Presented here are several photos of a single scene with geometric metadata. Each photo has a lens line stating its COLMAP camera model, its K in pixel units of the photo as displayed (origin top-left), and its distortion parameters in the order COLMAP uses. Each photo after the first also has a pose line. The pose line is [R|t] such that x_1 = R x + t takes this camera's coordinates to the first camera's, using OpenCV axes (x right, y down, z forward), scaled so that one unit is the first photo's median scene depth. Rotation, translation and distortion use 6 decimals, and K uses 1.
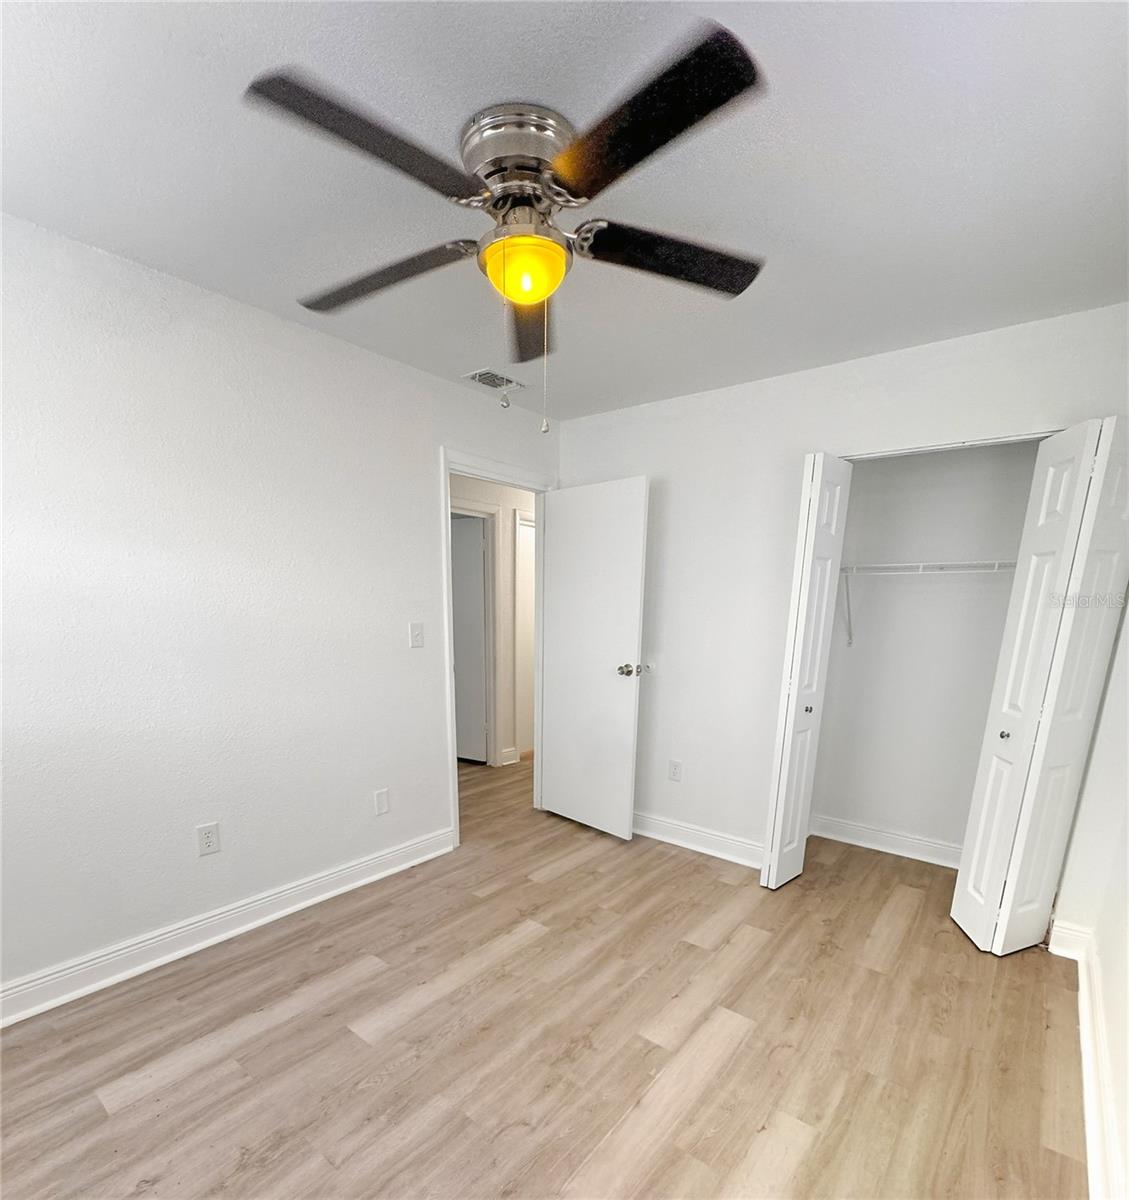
lens RADIAL K [[616.2, 0, 564.5], [0, 616.2, 600.0], [0, 0, 1]] dist [-0.000077, -0.000103]
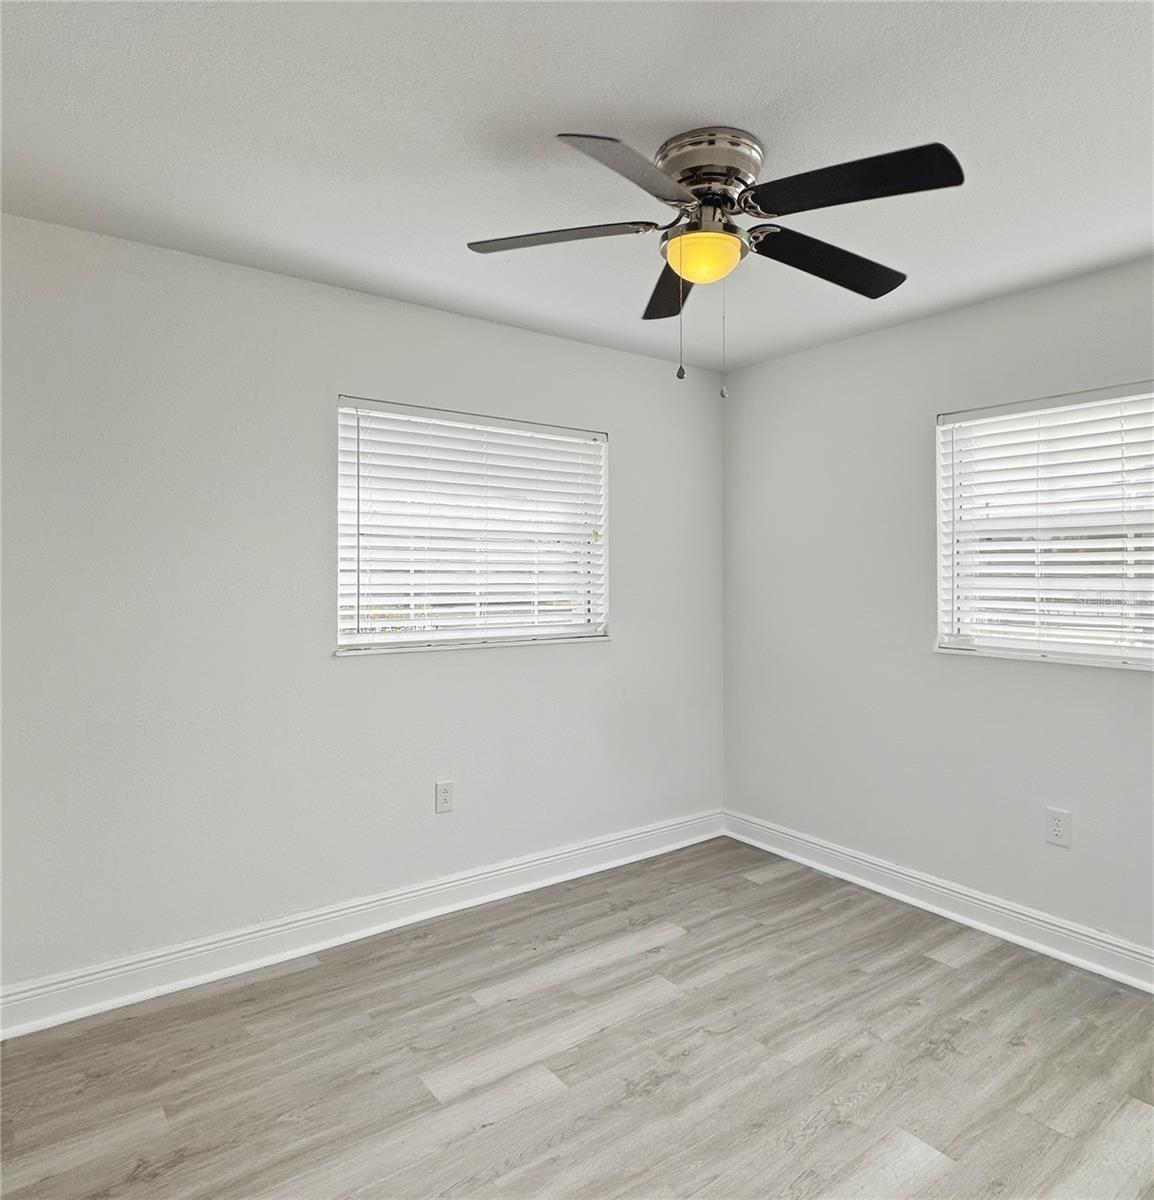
lens RADIAL K [[772.5, 0, 577.0], [0, 772.5, 600.0], [0, 0, 1]] dist [-0.000116, 0.000087]
pose [[-0.966392, -0.033396, 0.254893, -0.140883], [-0.025766, 0.999116, 0.033213, 0.017368], [-0.255777, 0.025529, -0.966399, 2.061311]]
